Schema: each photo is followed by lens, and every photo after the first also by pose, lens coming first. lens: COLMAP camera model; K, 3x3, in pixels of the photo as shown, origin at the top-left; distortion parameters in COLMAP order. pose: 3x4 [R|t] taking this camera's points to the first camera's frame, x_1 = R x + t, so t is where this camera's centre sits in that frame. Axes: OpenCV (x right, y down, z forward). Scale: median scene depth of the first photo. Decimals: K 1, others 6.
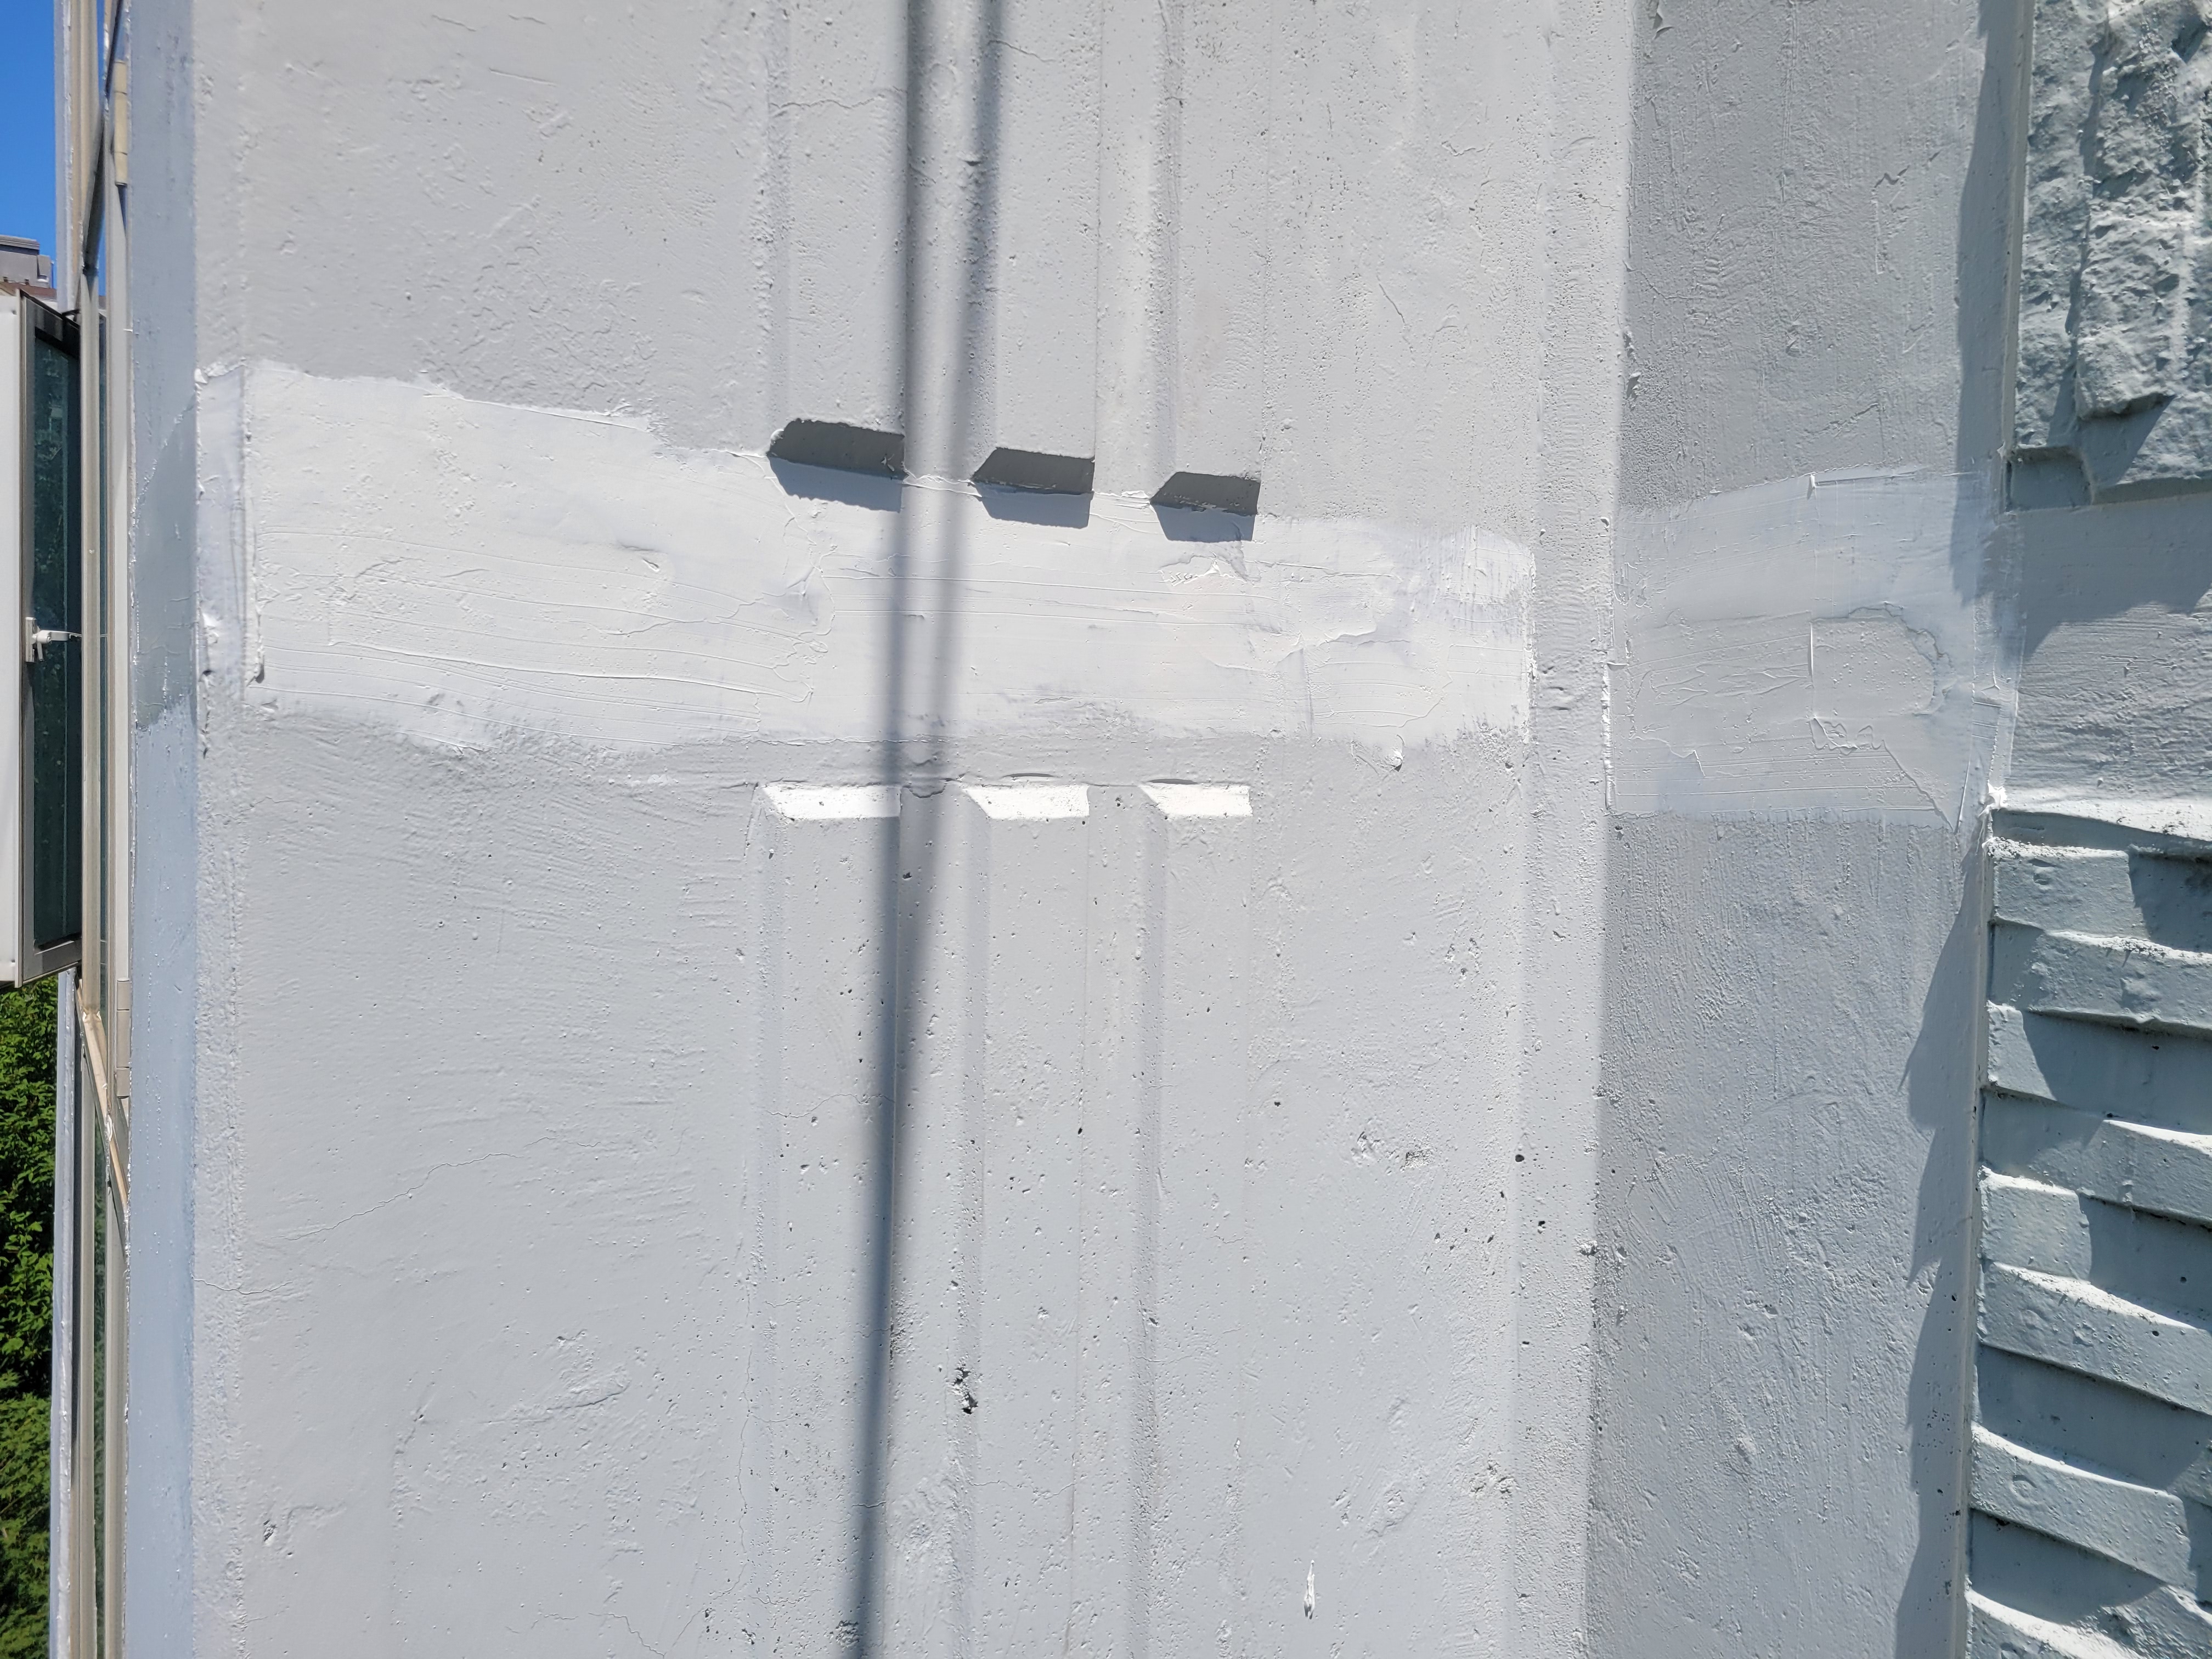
lens RADIAL K [[1673.6, 0, 1124.5], [0, 1673.6, 818.6], [0, 0, 1]] dist [0.056154, -0.051804]
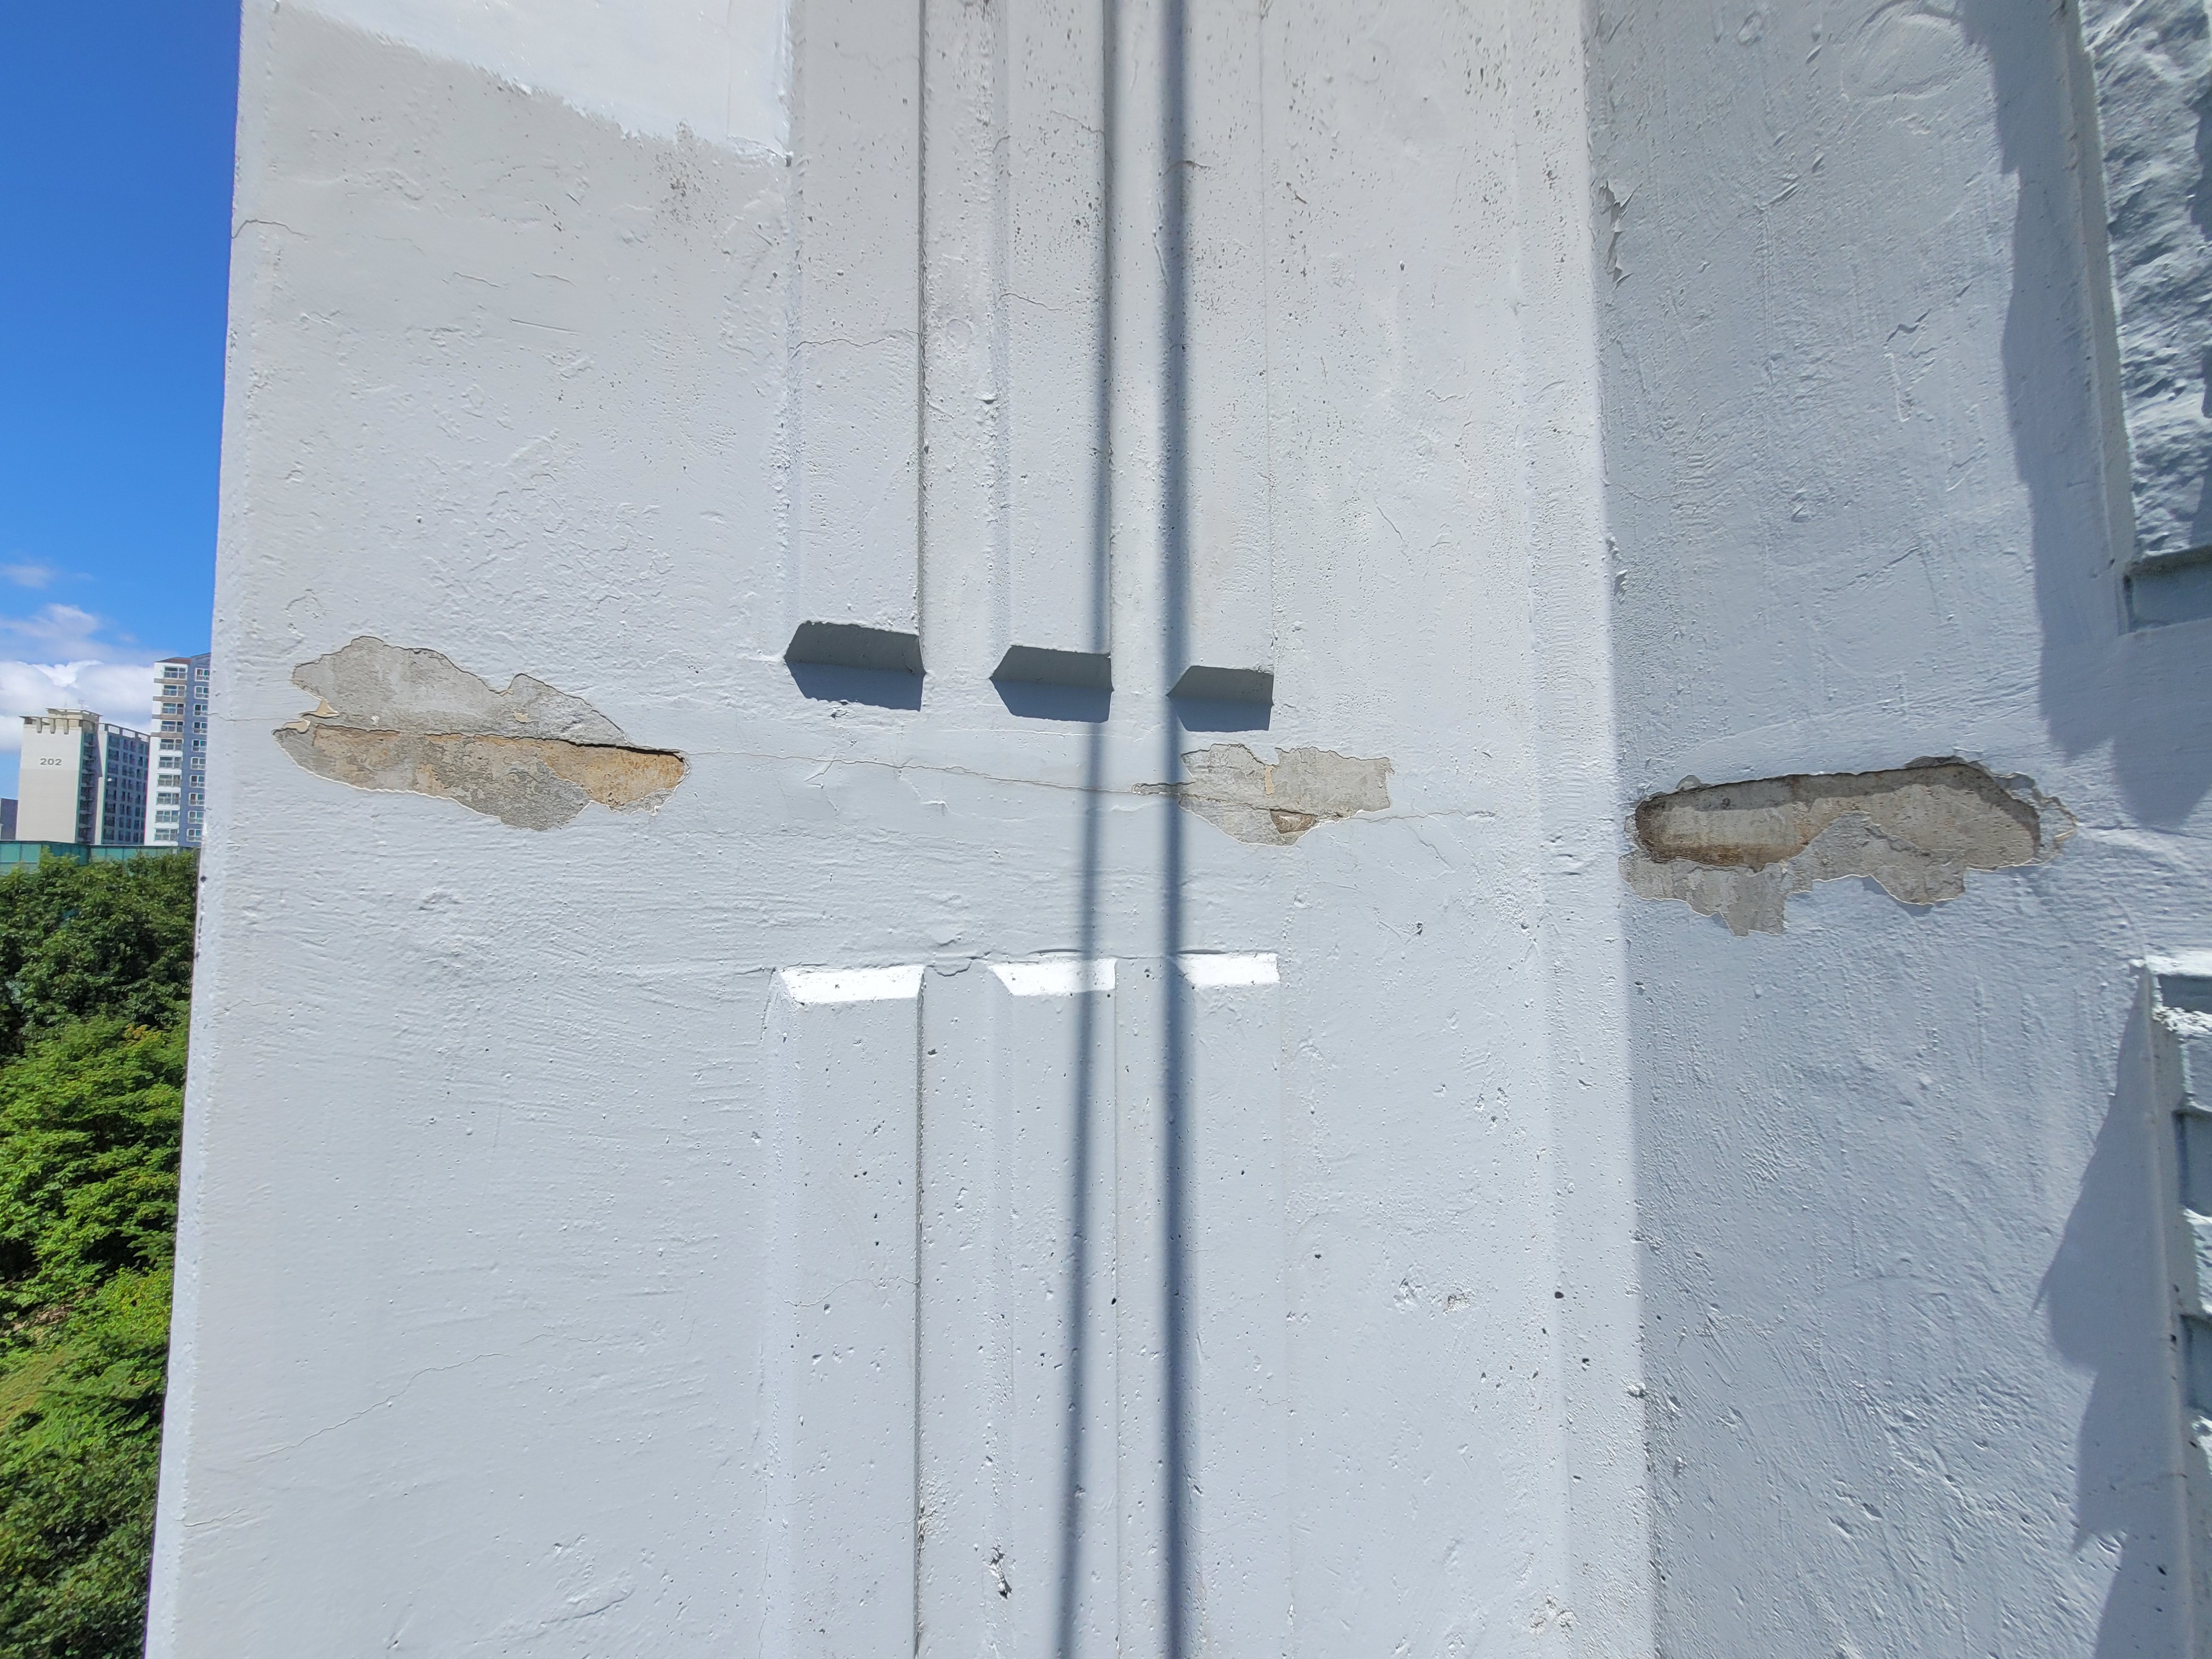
lens RADIAL K [[903.0, 0, 1087.4], [0, 903.0, 851.8], [0, 0, 1]] dist [0.001447, -0.001619]
pose [[0.982819, -0.037437, -0.180733, 0.067722], [0.018025, 0.994001, -0.107874, -0.026184], [0.183688, 0.102763, 0.977598, 0.438189]]
